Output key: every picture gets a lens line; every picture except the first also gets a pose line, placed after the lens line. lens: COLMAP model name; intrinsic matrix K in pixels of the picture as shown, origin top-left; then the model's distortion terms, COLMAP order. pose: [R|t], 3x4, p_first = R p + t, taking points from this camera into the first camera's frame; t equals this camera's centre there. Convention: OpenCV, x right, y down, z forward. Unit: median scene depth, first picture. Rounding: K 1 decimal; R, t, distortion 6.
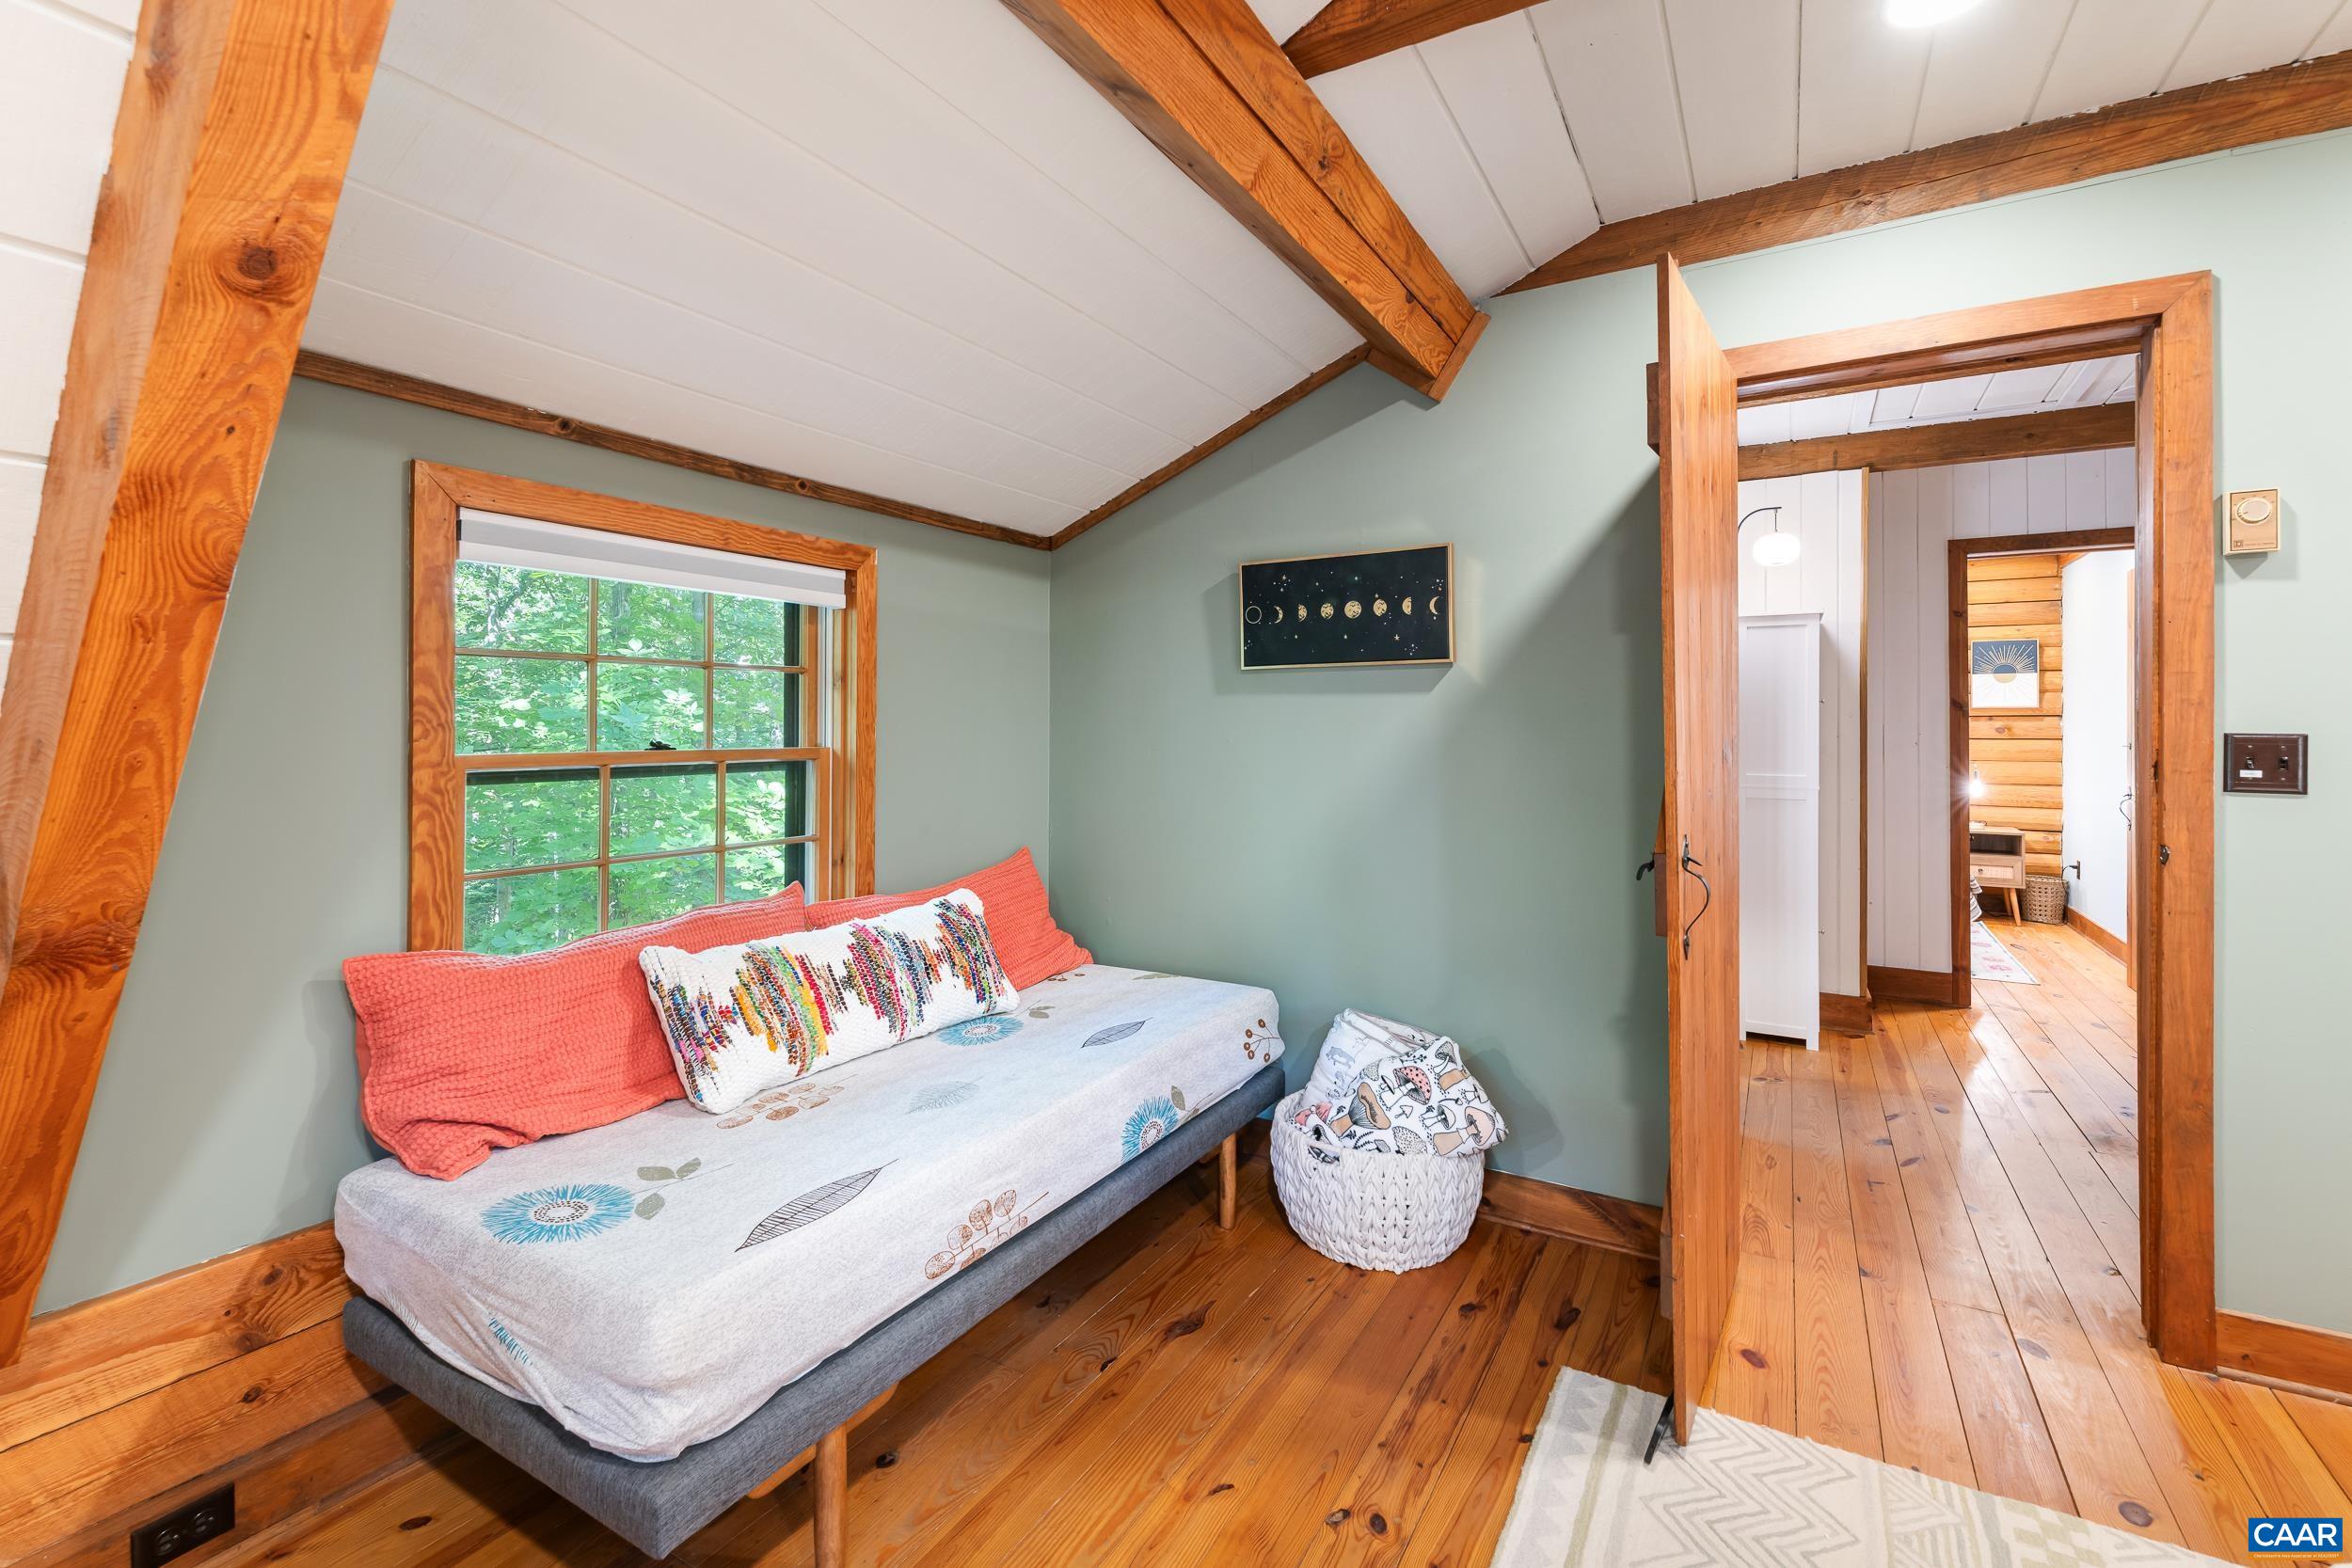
lens RADIAL K [[1038.2, 0, 1167.4], [0, 1038.2, 725.9], [0, 0, 1]] dist [0.009142, -0.005556]
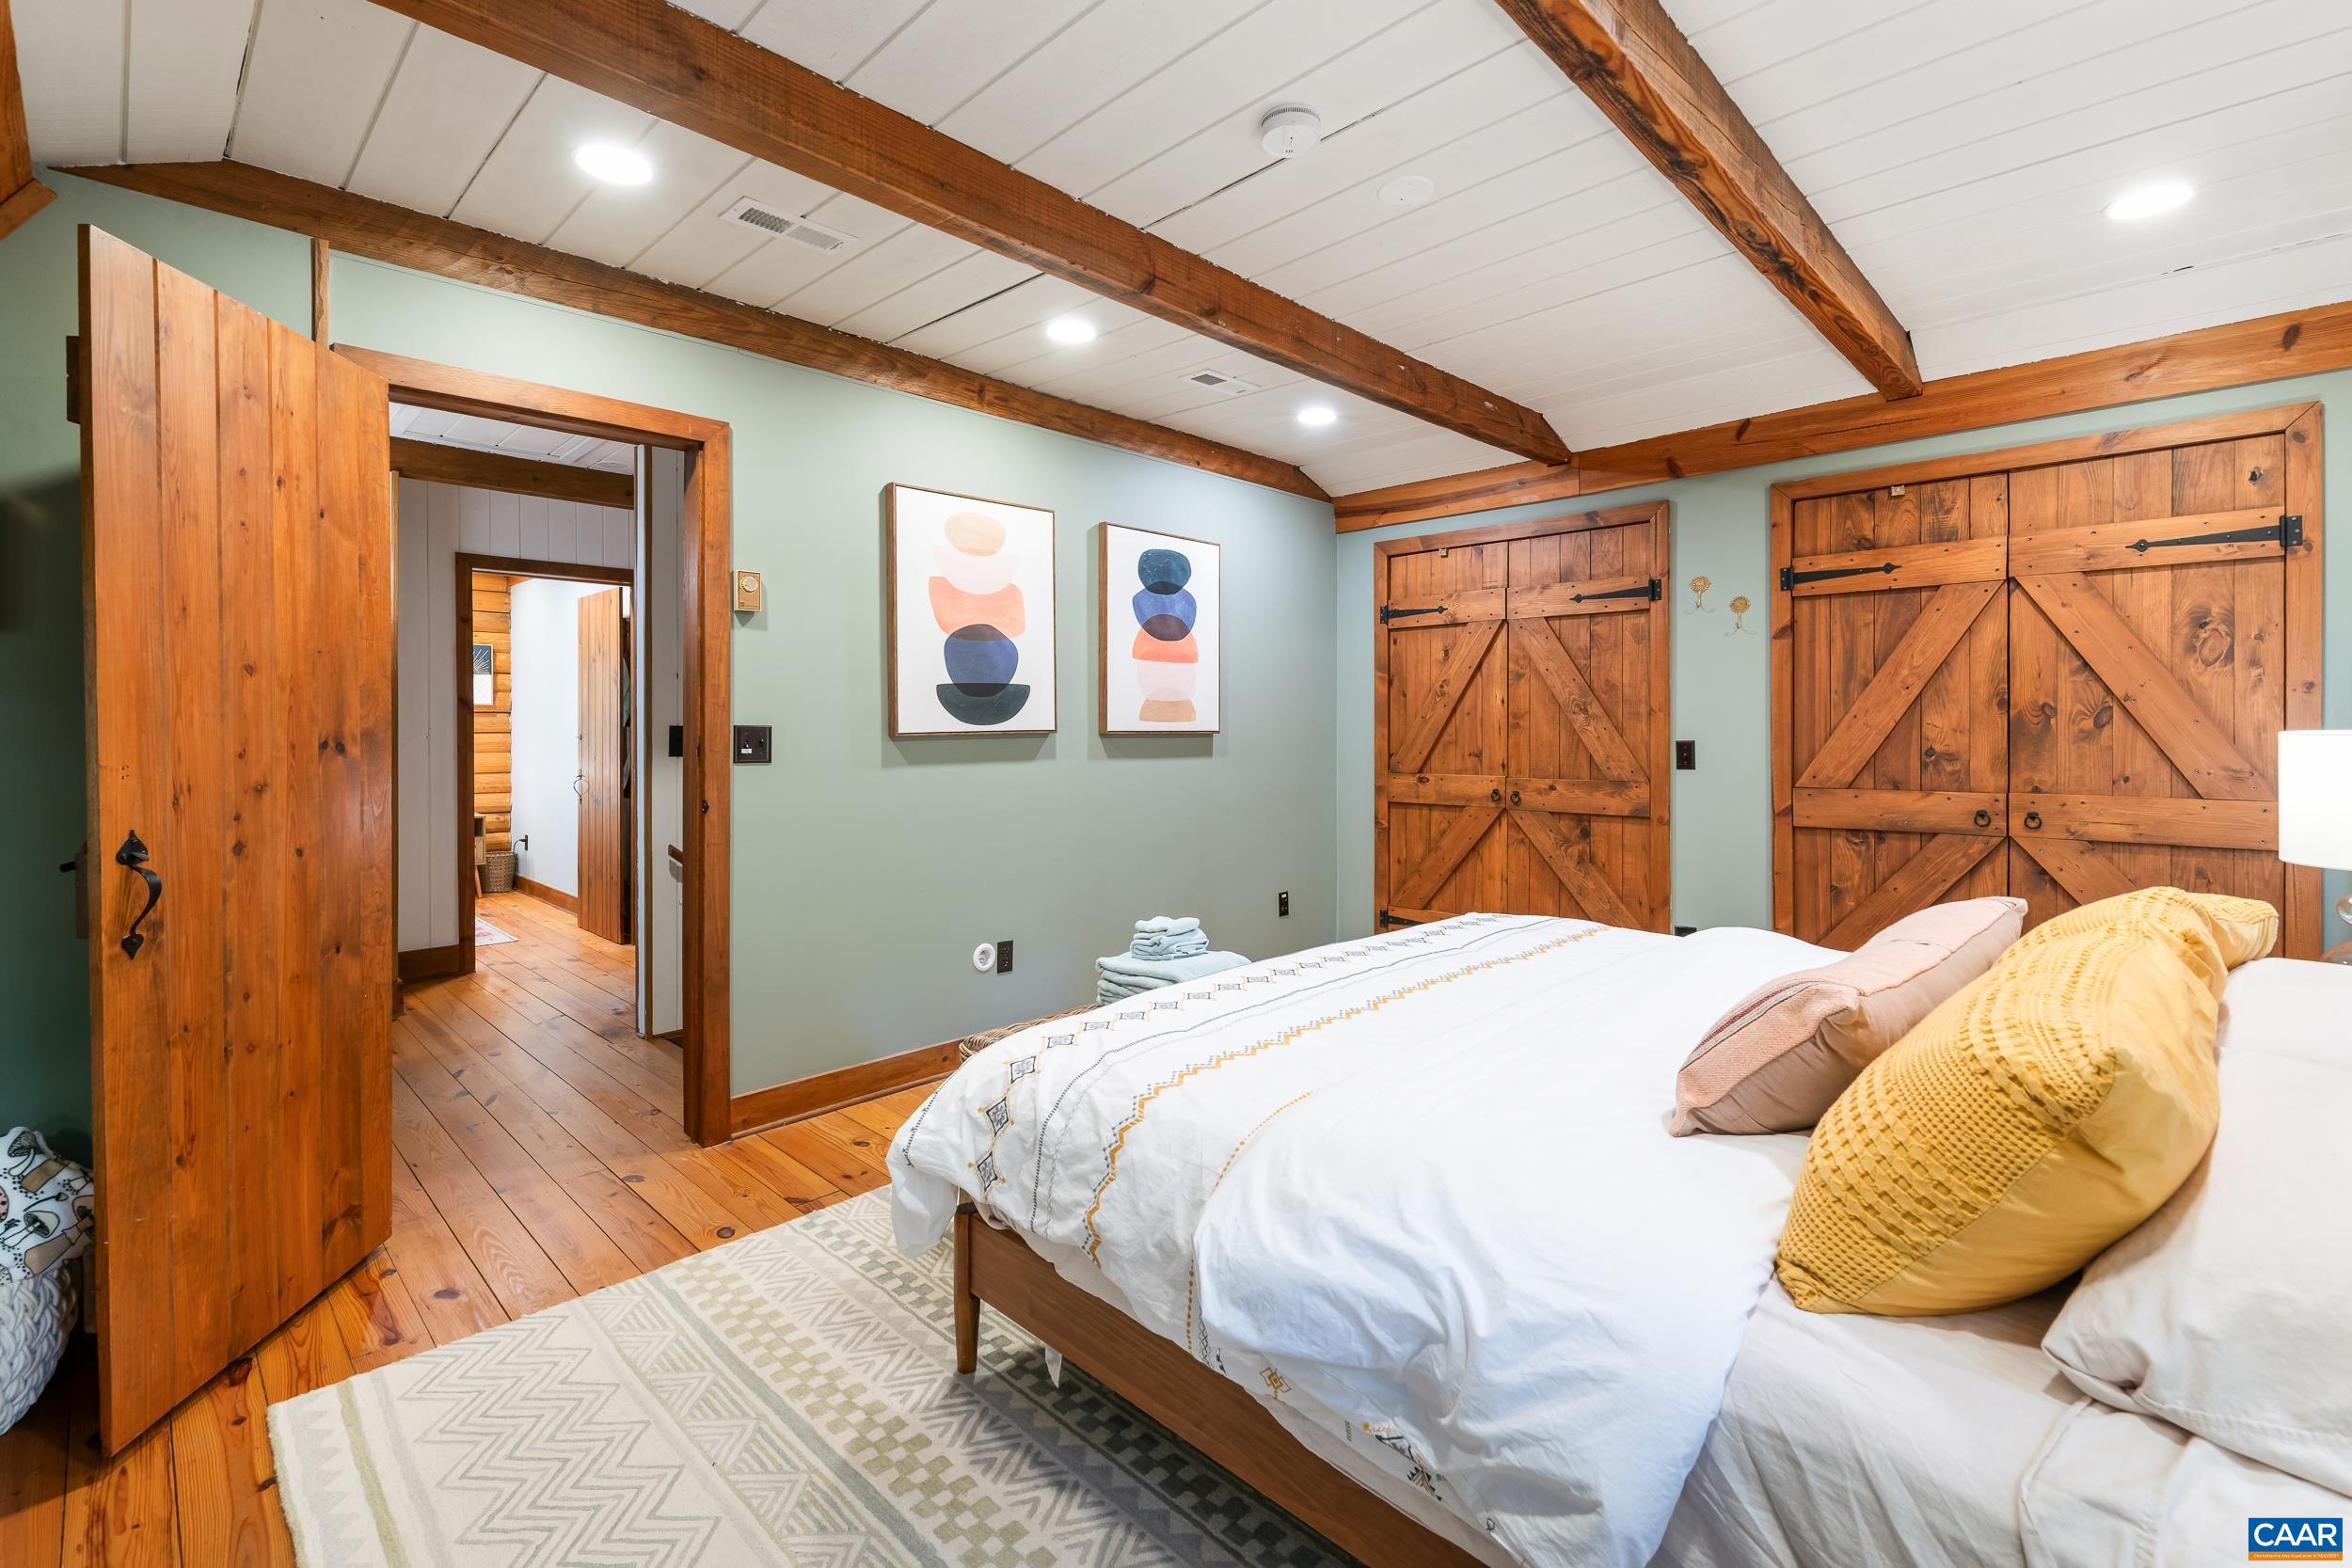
lens RADIAL K [[1049.5, 0, 1179.7], [0, 1049.5, 753.7], [0, 0, 1]] dist [0.004200, 0.000022]
pose [[0.234386, -0.029349, 0.971701, -0.309661], [-0.000726, 0.999539, 0.030364, 0.000800], [-0.972143, -0.007822, 0.234256, -0.009303]]
